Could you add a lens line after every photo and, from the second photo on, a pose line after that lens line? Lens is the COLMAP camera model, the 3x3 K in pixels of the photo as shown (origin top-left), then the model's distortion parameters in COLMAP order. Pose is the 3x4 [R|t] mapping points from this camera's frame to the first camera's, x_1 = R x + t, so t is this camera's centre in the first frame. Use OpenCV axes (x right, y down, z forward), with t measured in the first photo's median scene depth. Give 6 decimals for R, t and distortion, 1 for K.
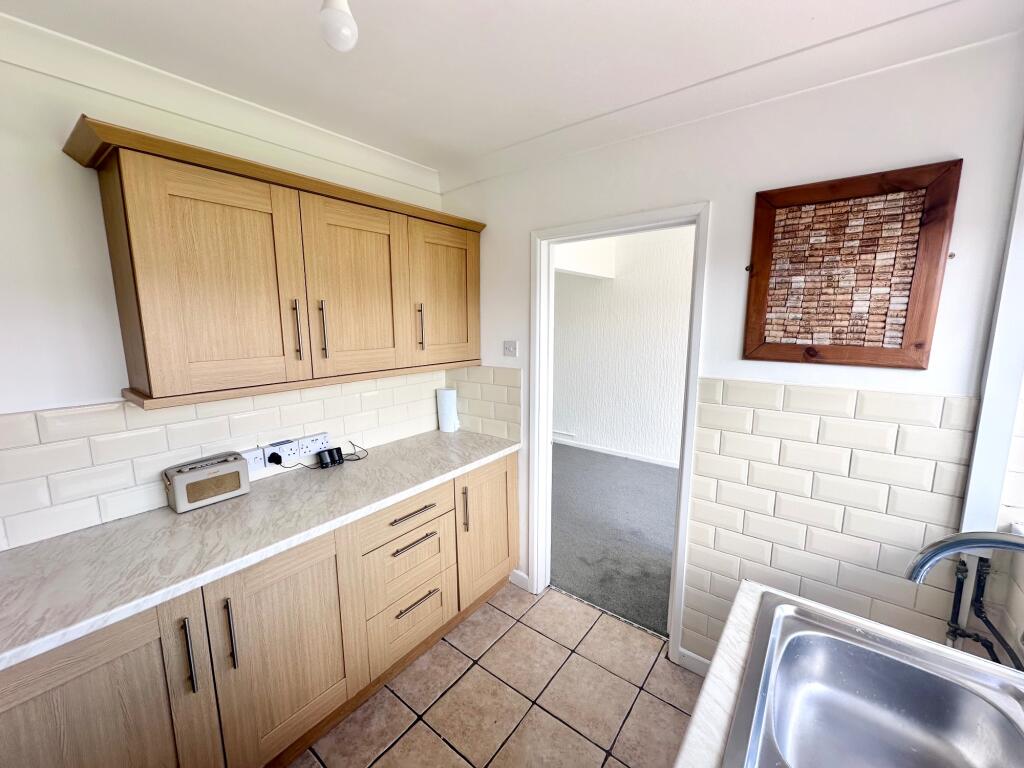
lens RADIAL K [[404.9, 0, 512.0], [0, 404.9, 384.0], [0, 0, 1]] dist [-0.007829, 0.000471]
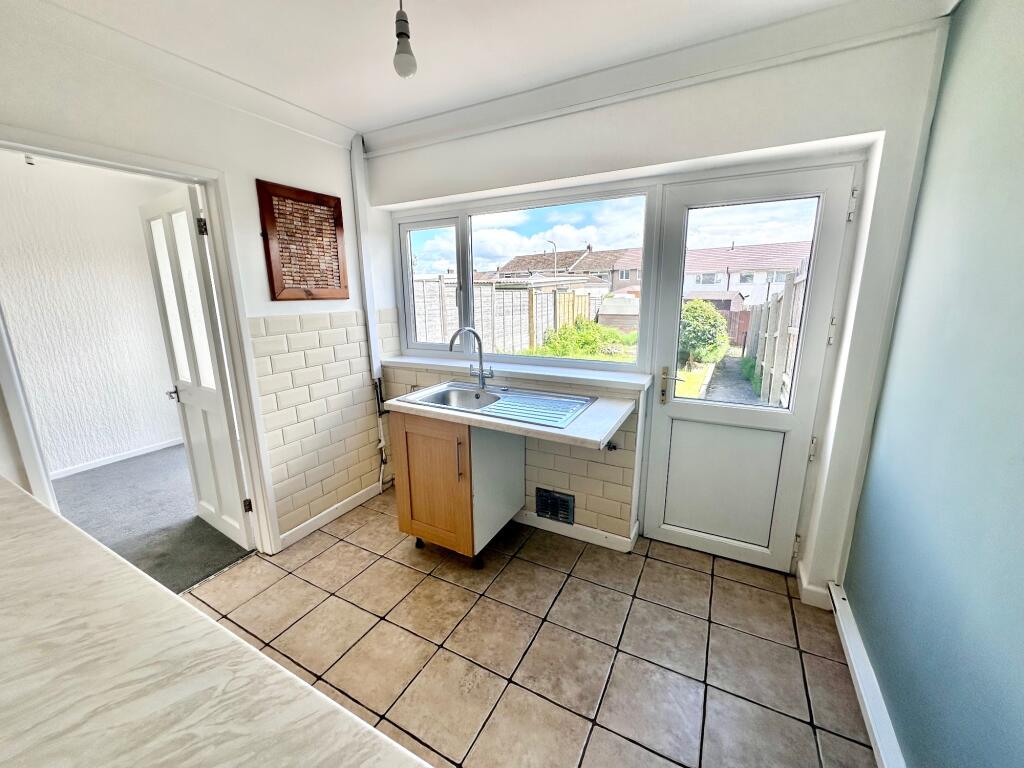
lens RADIAL K [[404.9, 0, 512.0], [0, 404.9, 384.0], [0, 0, 1]] dist [-0.007829, 0.000471]
pose [[-0.168254, -0.218684, 0.961180, -1.110524], [0.163587, 0.955366, 0.245997, 0.007025], [-0.972075, 0.198627, -0.124971, 0.481339]]
